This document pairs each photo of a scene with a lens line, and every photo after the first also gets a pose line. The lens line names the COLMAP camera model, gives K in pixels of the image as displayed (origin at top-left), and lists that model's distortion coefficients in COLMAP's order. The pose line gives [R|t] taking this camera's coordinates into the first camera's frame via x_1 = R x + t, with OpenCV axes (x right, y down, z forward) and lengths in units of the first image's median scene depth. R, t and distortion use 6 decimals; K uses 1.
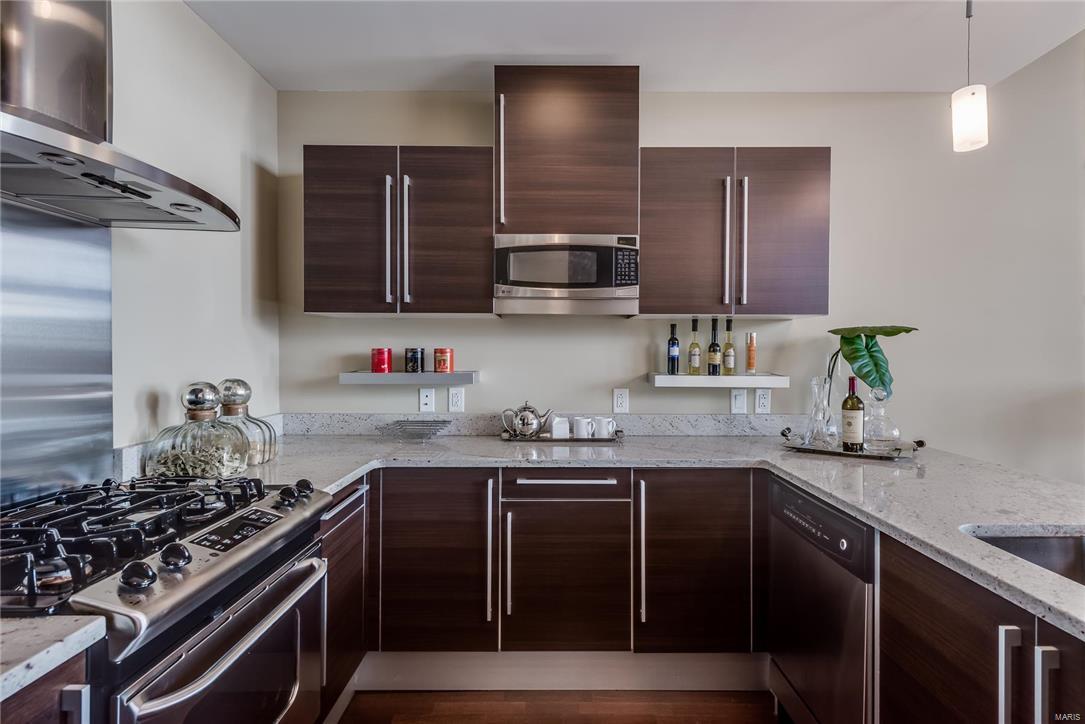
lens RADIAL K [[561.3, 0, 545.9], [0, 561.3, 357.5], [0, 0, 1]] dist [0.005578, 0.000379]
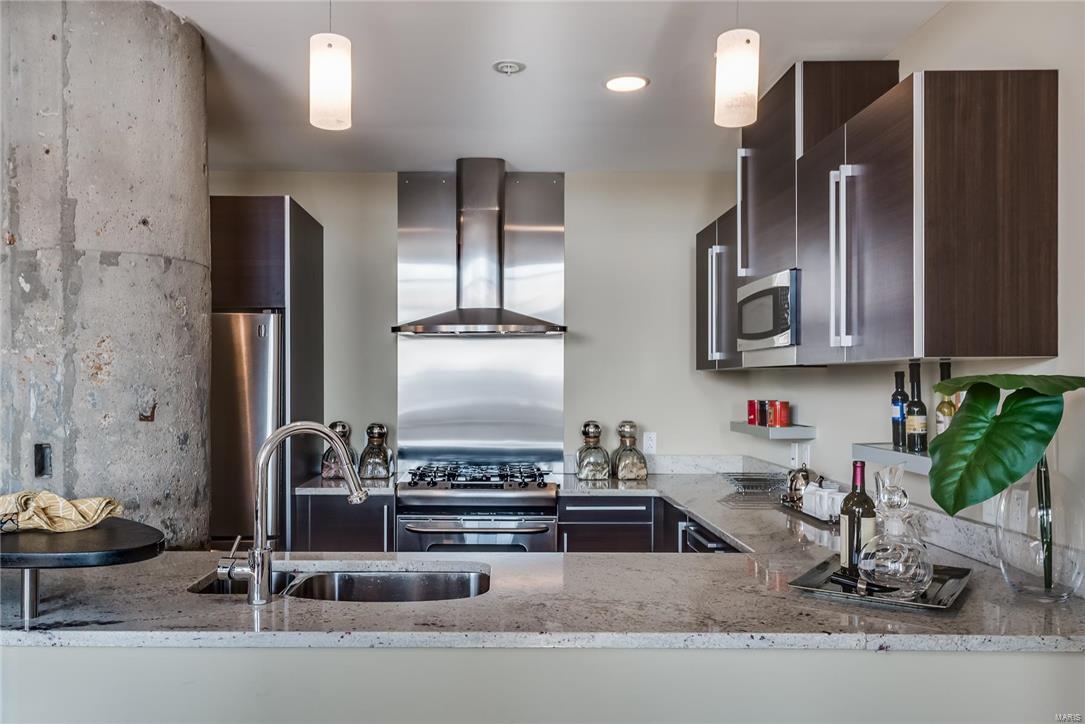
lens RADIAL K [[818.2, 0, 490.8], [0, 818.2, 392.1], [0, 0, 1]] dist [0.012409, -0.002441]
pose [[-0.008728, 0.006440, -0.999941, 1.313960], [-0.012498, 0.999900, 0.006549, -0.037954], [0.999884, 0.012554, -0.008646, 0.545377]]
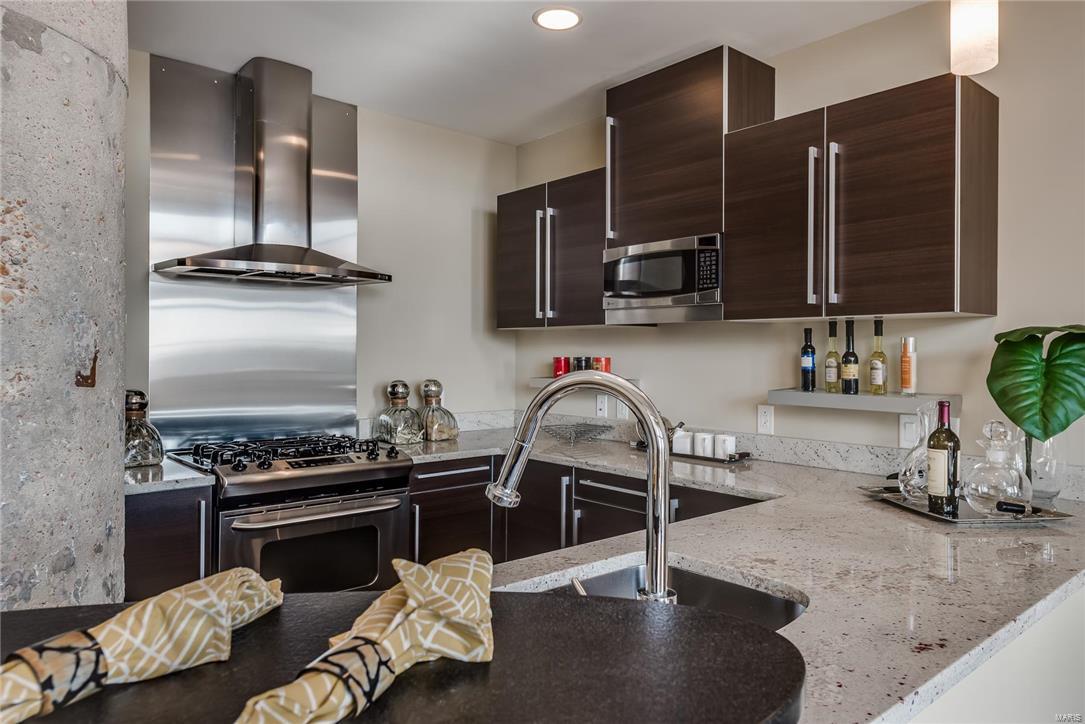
lens RADIAL K [[715.1, 0, 540.9], [0, 715.1, 359.7], [0, 0, 1]] dist [0.011250, -0.001941]
pose [[0.646746, 0.005729, -0.762684, 0.817622], [-0.011265, 0.999934, -0.002041, -0.008627], [0.762622, 0.009911, 0.646768, 0.039731]]
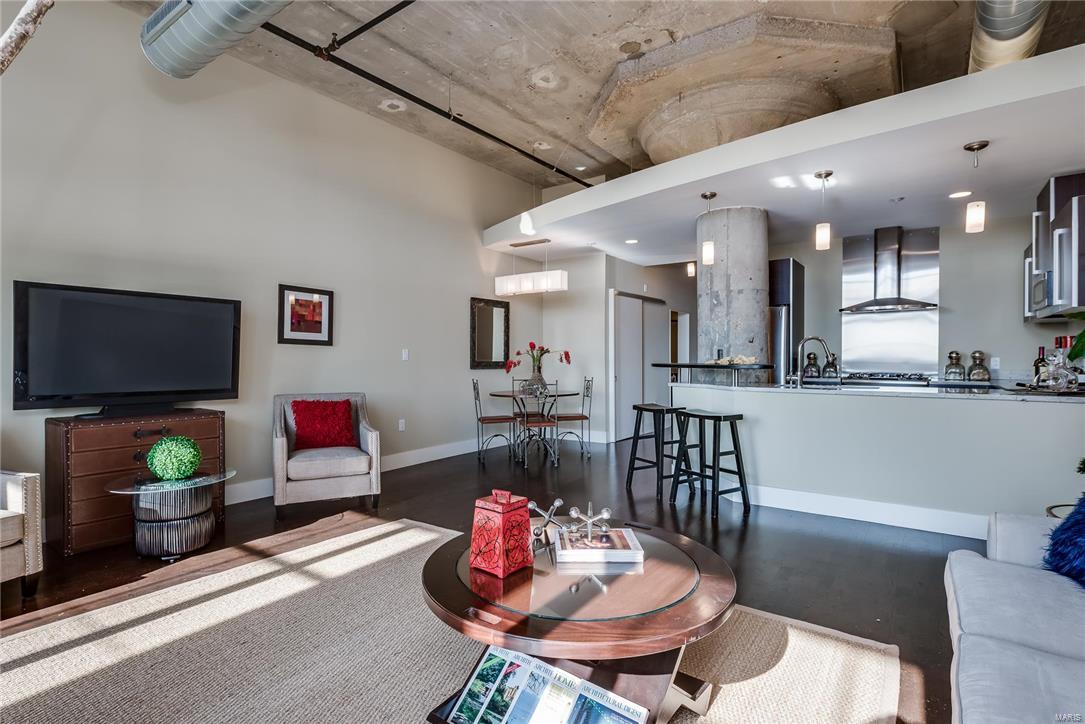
lens RADIAL K [[535.3, 0, 545.6], [0, 535.3, 364.2], [0, 0, 1]] dist [0.017017, -0.001457]
pose [[-0.581028, 0.009887, -0.813824, 2.447775], [-0.007405, 0.999821, 0.017433, 0.062574], [0.813850, 0.016156, -0.580850, 0.669549]]
